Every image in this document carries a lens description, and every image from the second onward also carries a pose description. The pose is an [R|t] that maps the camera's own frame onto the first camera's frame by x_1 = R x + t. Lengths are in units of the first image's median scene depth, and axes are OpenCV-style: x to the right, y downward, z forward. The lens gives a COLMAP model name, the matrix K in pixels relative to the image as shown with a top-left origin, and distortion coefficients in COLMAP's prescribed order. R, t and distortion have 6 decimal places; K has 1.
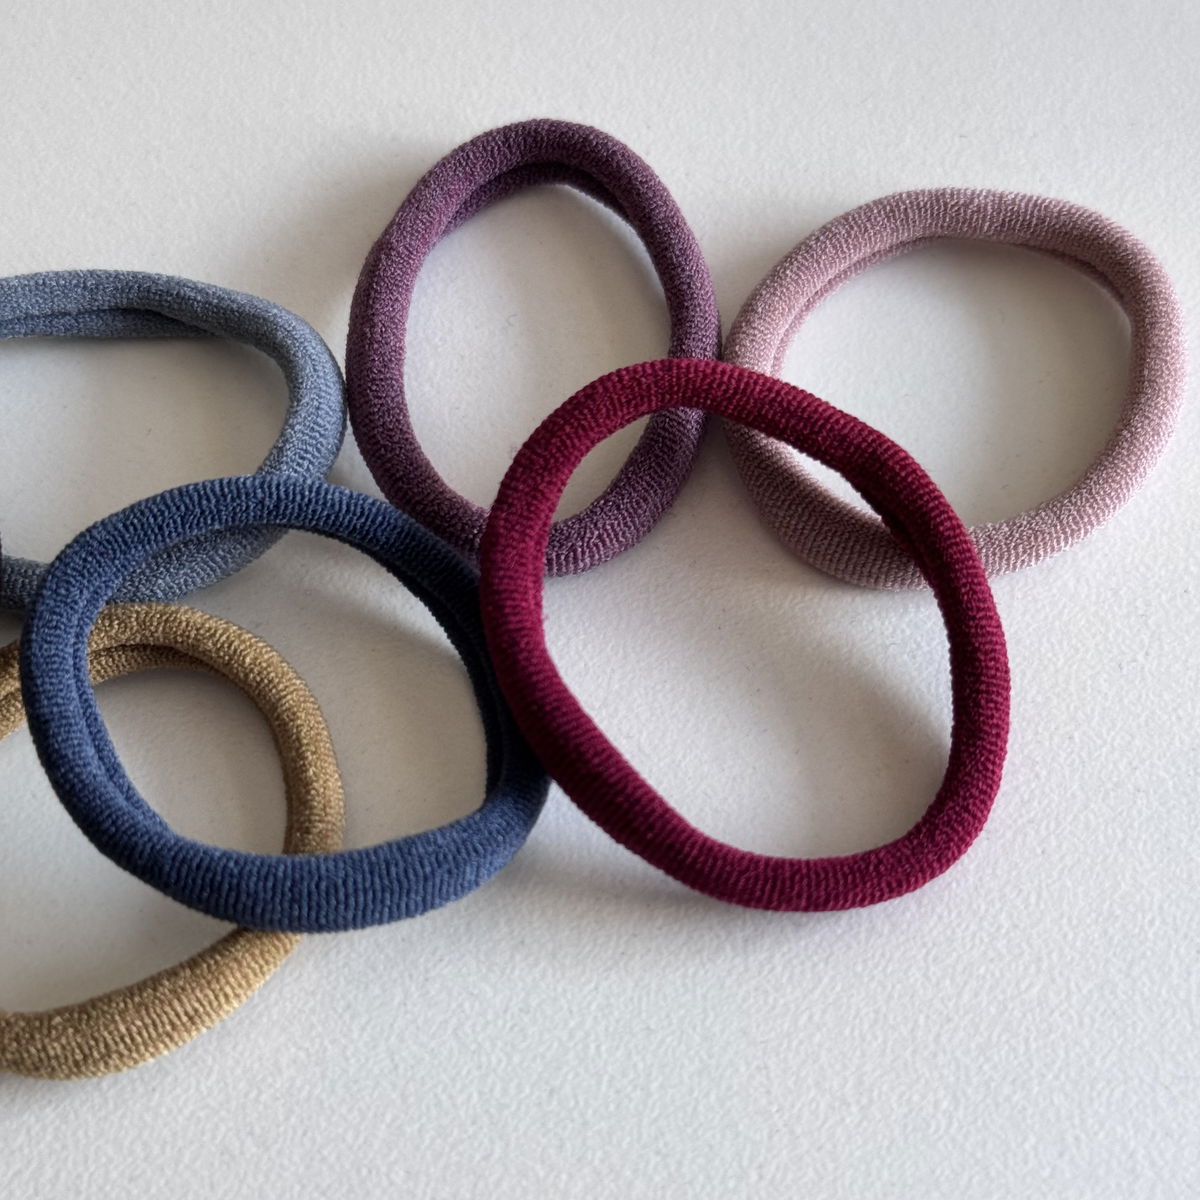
lens RADIAL K [[2377.7, 0, 614.7], [0, 2377.7, 605.0], [0, 0, 1]] dist [0.168352, -0.309375]
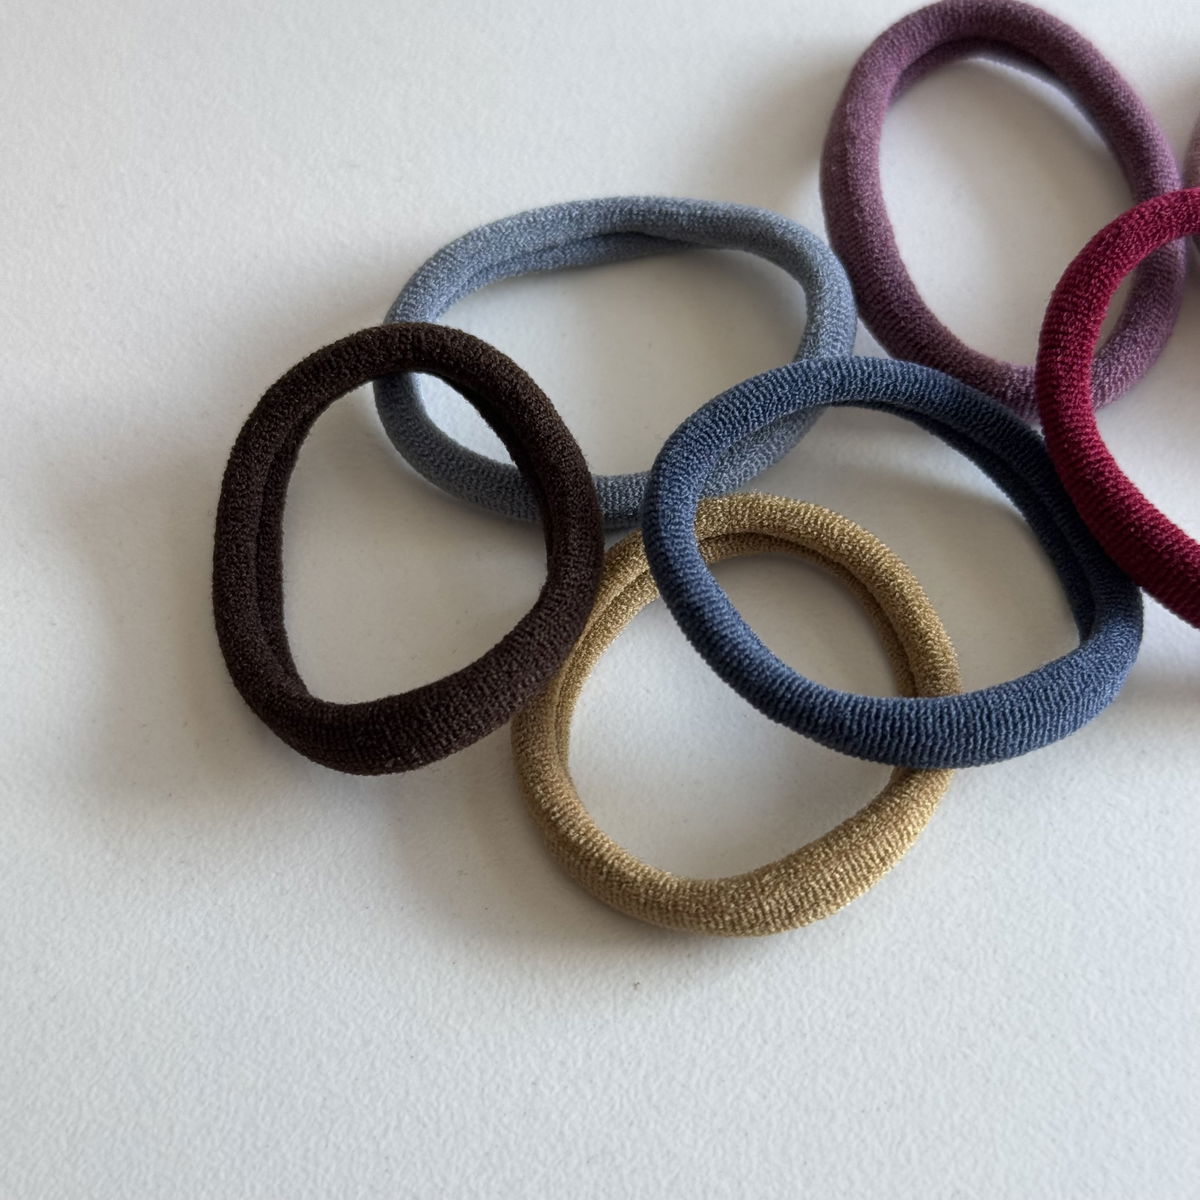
lens RADIAL K [[2377.7, 0, 614.7], [0, 2377.7, 605.0], [0, 0, 1]] dist [0.168352, -0.309375]
pose [[0.986510, -0.152903, 0.058474, -0.320626], [0.152195, 0.988214, 0.016395, 0.023052], [-0.060292, -0.007274, 0.998154, -0.052145]]
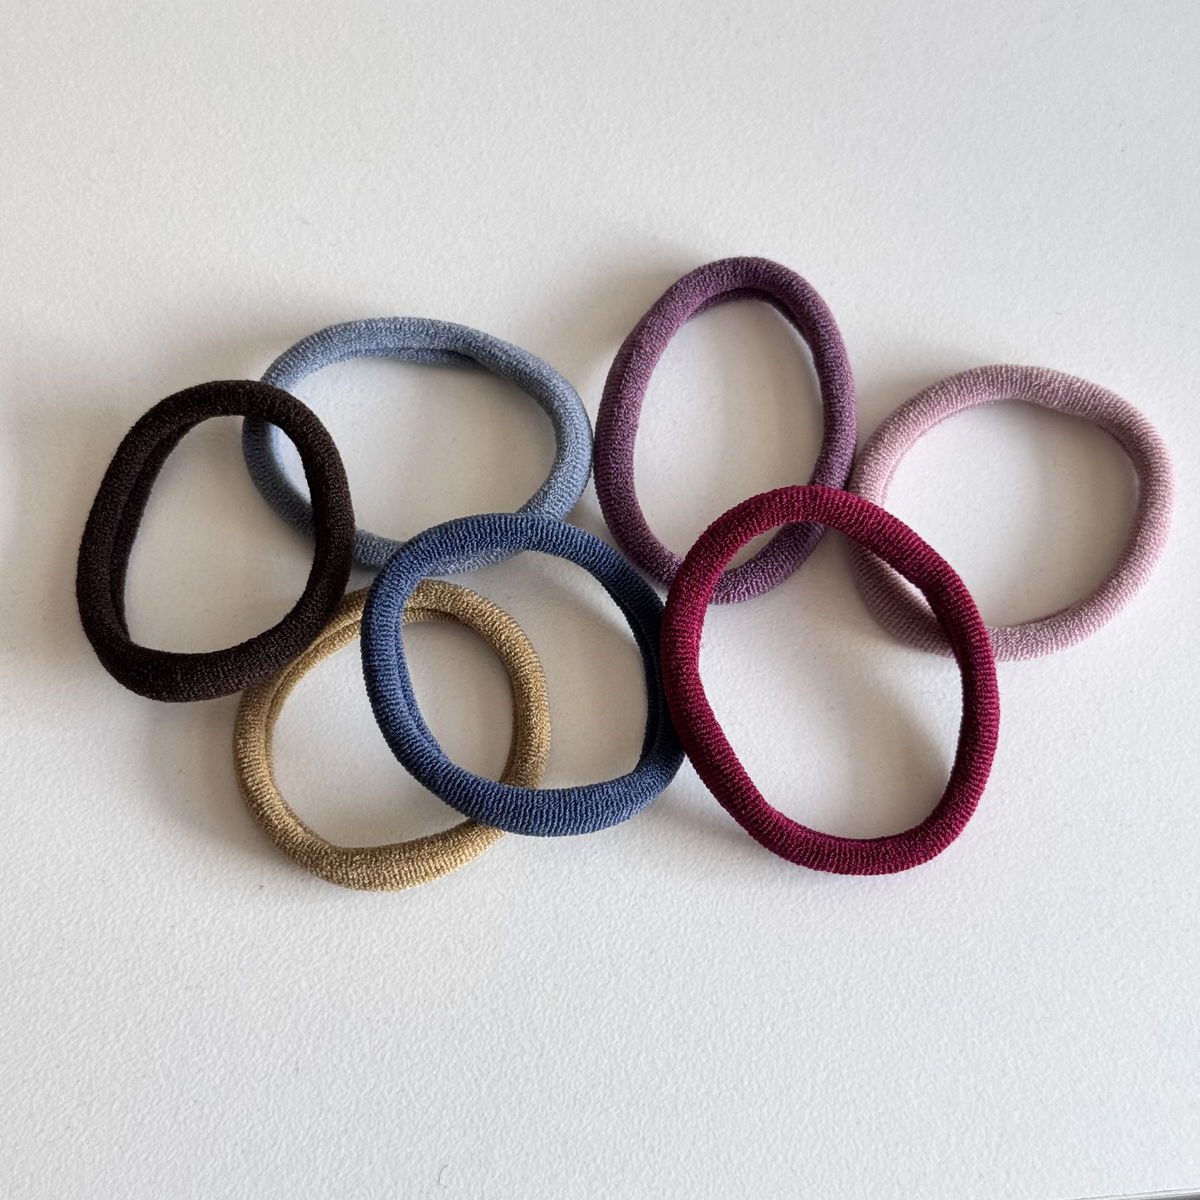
lens RADIAL K [[2377.7, 0, 614.7], [0, 2377.7, 605.0], [0, 0, 1]] dist [0.168352, -0.309375]
pose [[0.983185, 0.182312, -0.010473, -0.072759], [-0.175985, 0.961250, 0.212197, -0.332249], [0.048754, -0.206785, 0.977171, -0.471831]]
